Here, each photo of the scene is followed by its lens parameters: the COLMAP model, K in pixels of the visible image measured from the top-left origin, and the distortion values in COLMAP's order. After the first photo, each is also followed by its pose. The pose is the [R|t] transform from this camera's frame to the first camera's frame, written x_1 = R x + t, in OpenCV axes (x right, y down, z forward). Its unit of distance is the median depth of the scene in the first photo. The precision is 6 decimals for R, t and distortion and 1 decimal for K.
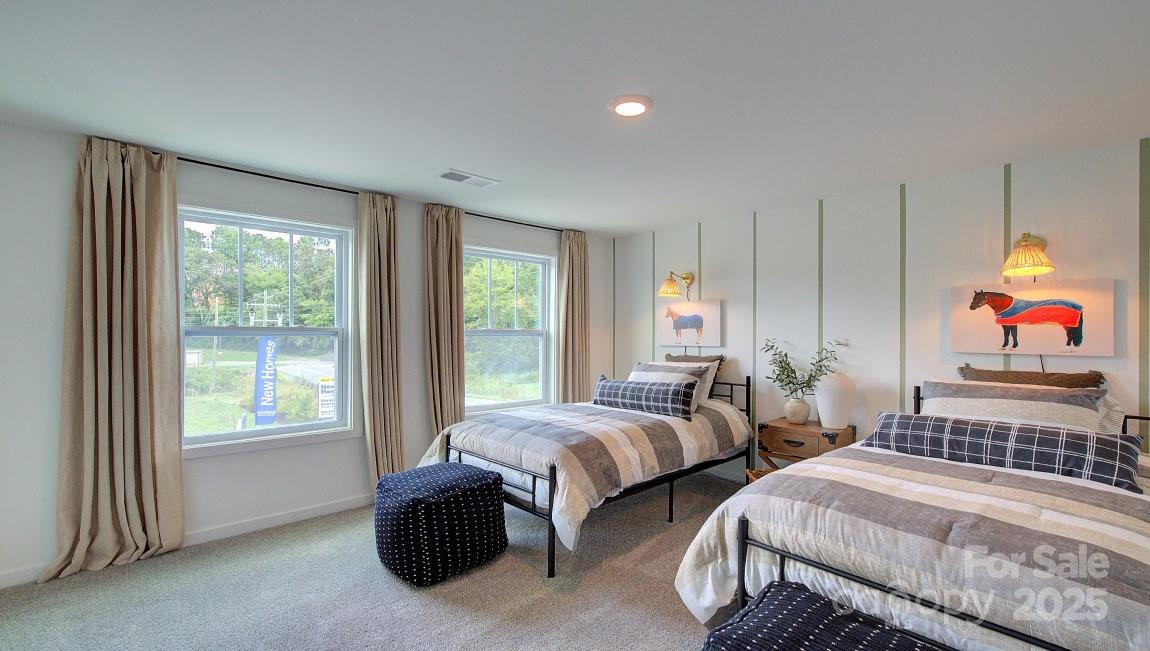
lens RADIAL K [[506.4, 0, 575.0], [0, 506.4, 325.5], [0, 0, 1]] dist [0.010703, 0.000101]
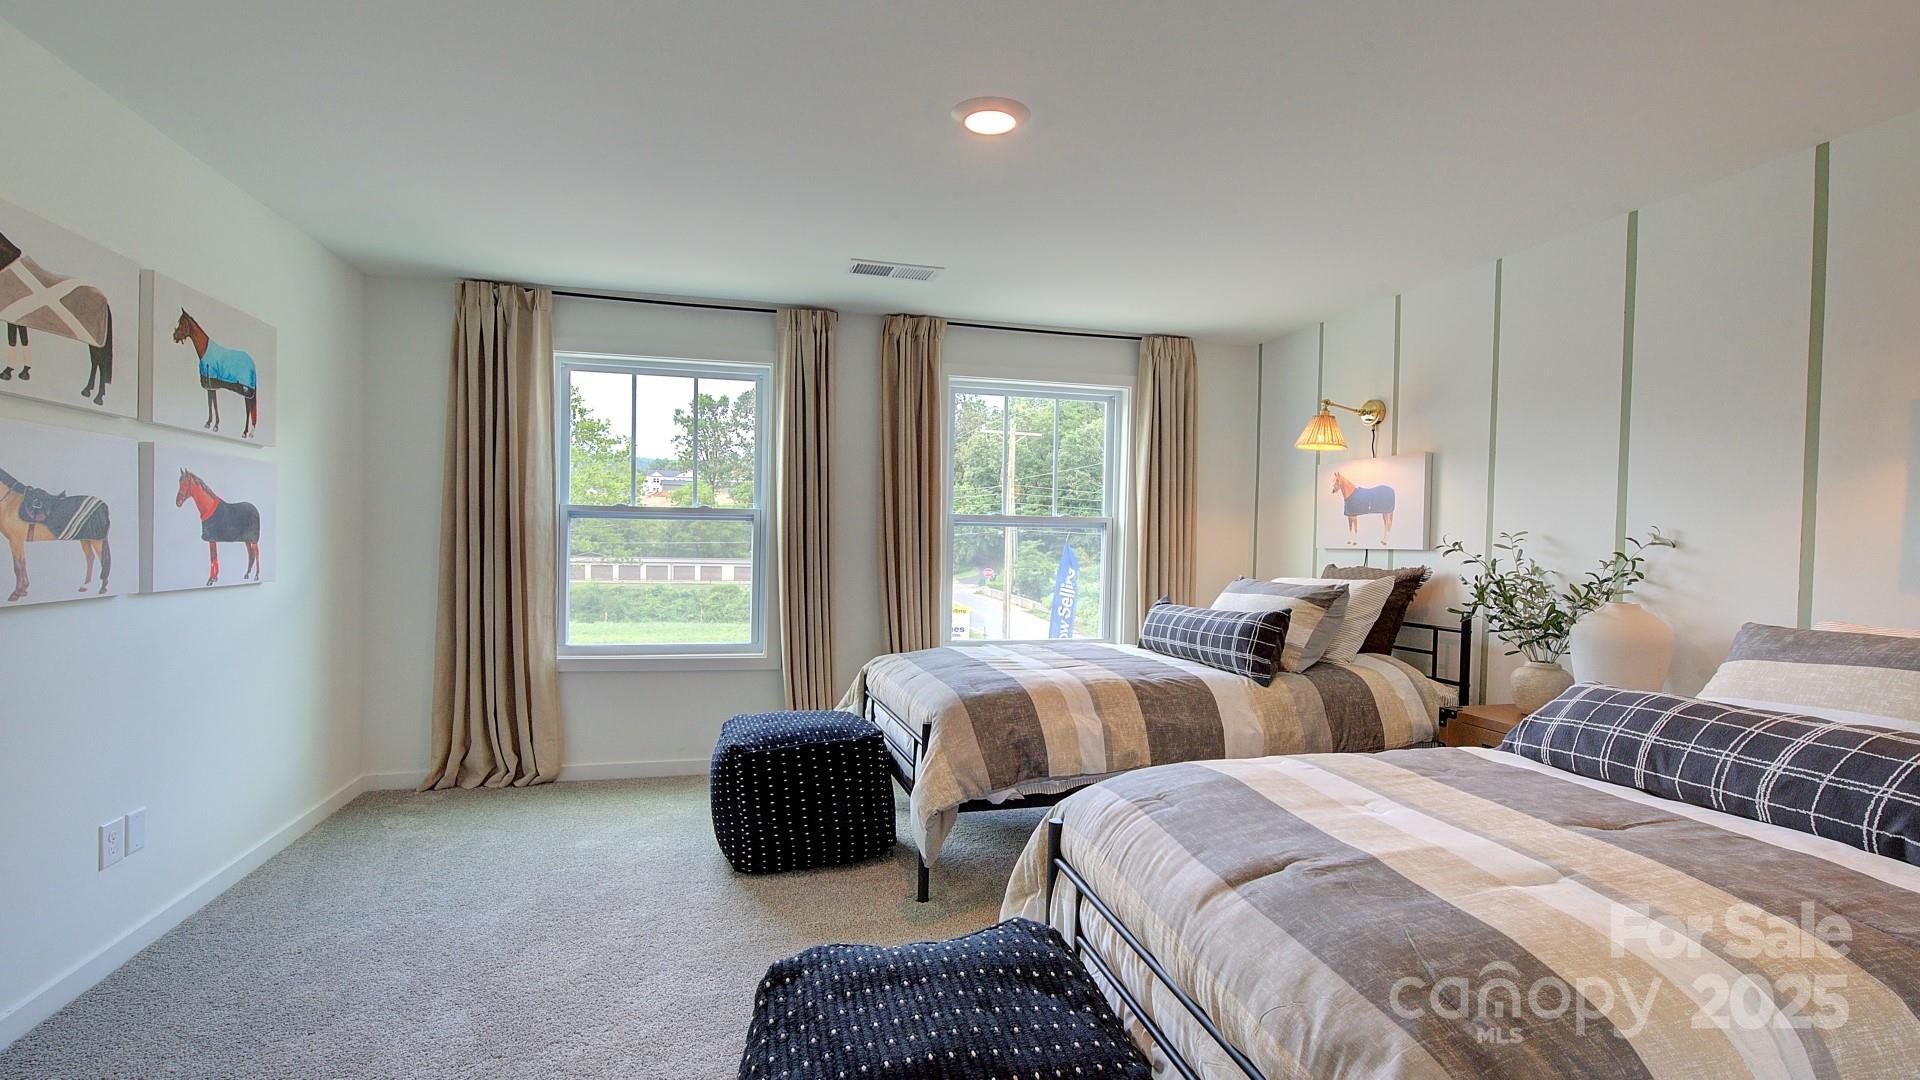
lens RADIAL K [[923.7, 0, 960.0], [0, 923.7, 540.0], [0, 0, 1]] dist [0.010842, 0.000588]
pose [[0.881351, 0.011797, -0.472315, 0.390733], [-0.005708, 0.999881, 0.014322, 0.027758], [0.472427, -0.009927, 0.881314, 0.021644]]
